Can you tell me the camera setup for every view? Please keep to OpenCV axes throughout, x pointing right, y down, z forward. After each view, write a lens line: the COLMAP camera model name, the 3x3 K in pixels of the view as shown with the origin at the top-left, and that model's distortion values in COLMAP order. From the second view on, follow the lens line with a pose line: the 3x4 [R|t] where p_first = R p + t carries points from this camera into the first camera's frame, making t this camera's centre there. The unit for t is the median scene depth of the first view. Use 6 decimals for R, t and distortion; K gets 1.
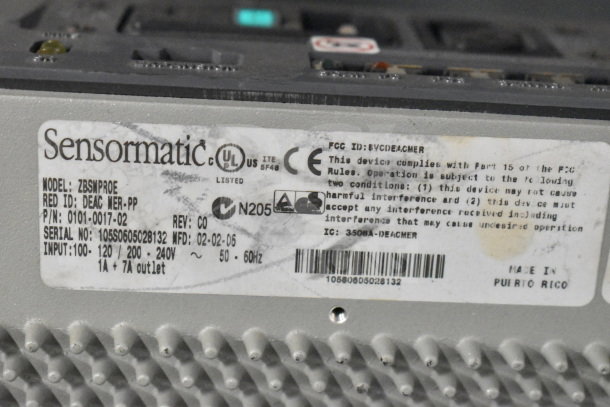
lens RADIAL K [[1250.8, 0, 298.8], [0, 1250.8, 204.3], [0, 0, 1]] dist [0.042273, 0.000000]
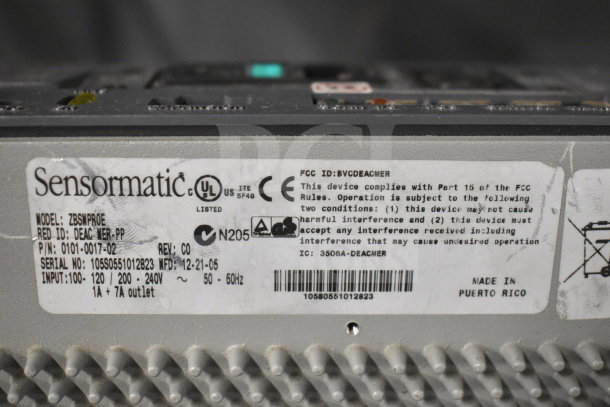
lens RADIAL K [[793.3, 0, 307.1], [0, 793.3, 202.0], [0, 0, 1]] dist [-0.033376, 0.000000]
pose [[0.999311, -0.036386, -0.007253, 0.033143], [0.036434, 0.999314, 0.006694, -0.026514], [0.007005, -0.006954, 0.999951, 0.320440]]
